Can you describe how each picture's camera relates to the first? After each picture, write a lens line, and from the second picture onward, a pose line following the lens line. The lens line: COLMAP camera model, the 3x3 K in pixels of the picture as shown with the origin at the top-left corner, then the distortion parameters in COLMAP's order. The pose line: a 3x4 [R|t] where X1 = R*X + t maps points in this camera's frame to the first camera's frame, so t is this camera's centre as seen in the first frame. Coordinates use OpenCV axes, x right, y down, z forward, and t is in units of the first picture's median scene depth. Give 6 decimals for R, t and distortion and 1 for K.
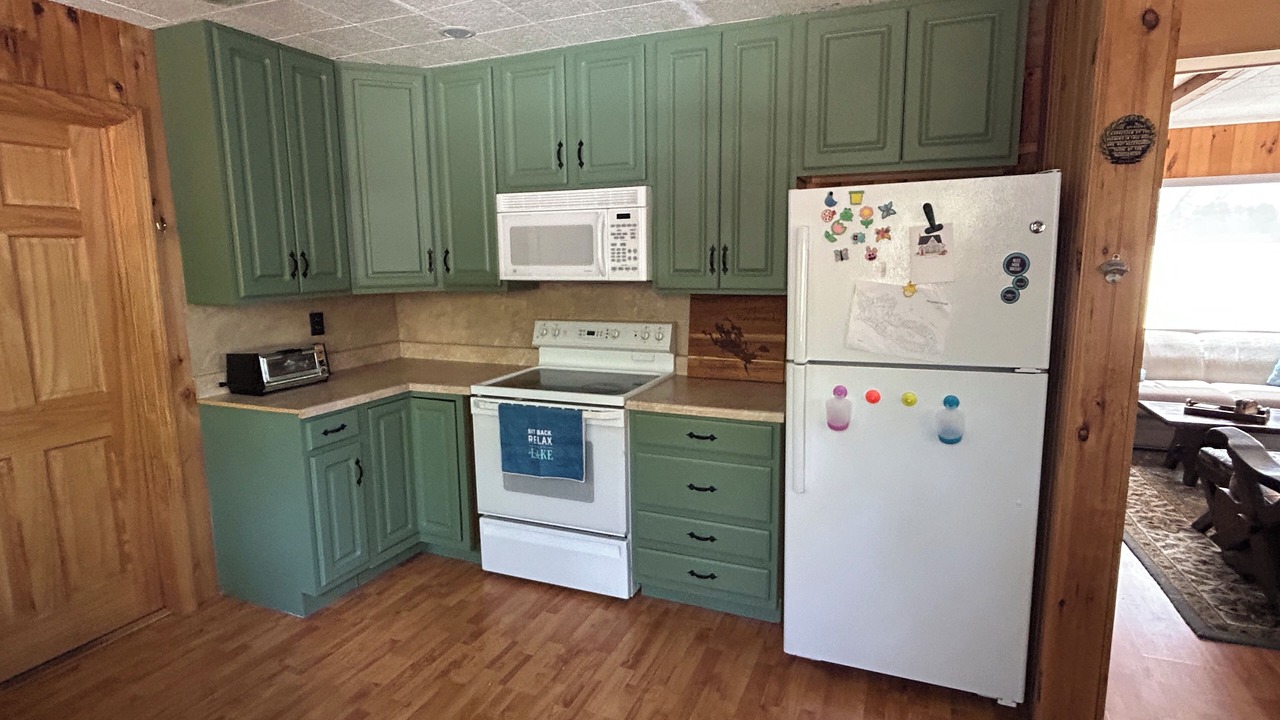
lens RADIAL K [[668.0, 0, 640.0], [0, 668.0, 360.0], [0, 0, 1]] dist [0.000693, -0.000286]
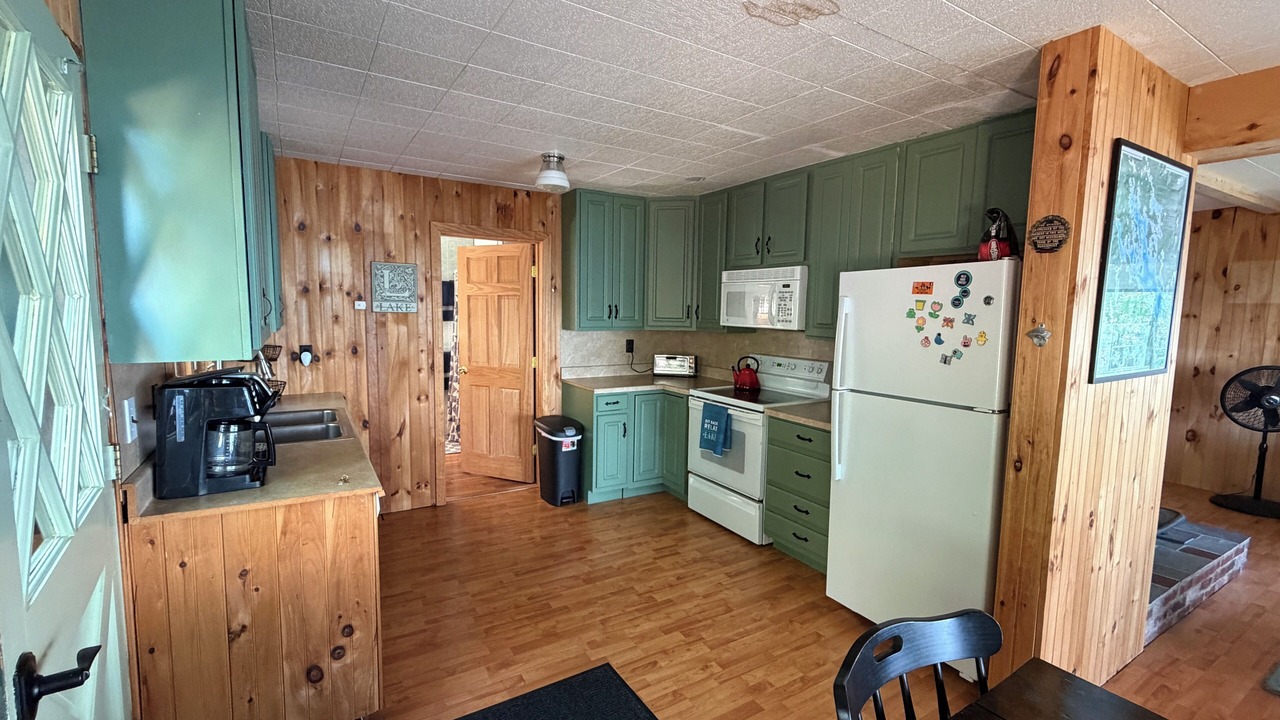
lens RADIAL K [[551.6, 0, 640.8], [0, 551.6, 362.4], [0, 0, 1]] dist [-0.000353, -0.000388]
pose [[0.810729, 0.084732, -0.579257, 0.445070], [-0.117339, 0.992910, -0.018989, 0.014284], [0.573541, 0.083365, 0.814924, -0.171609]]
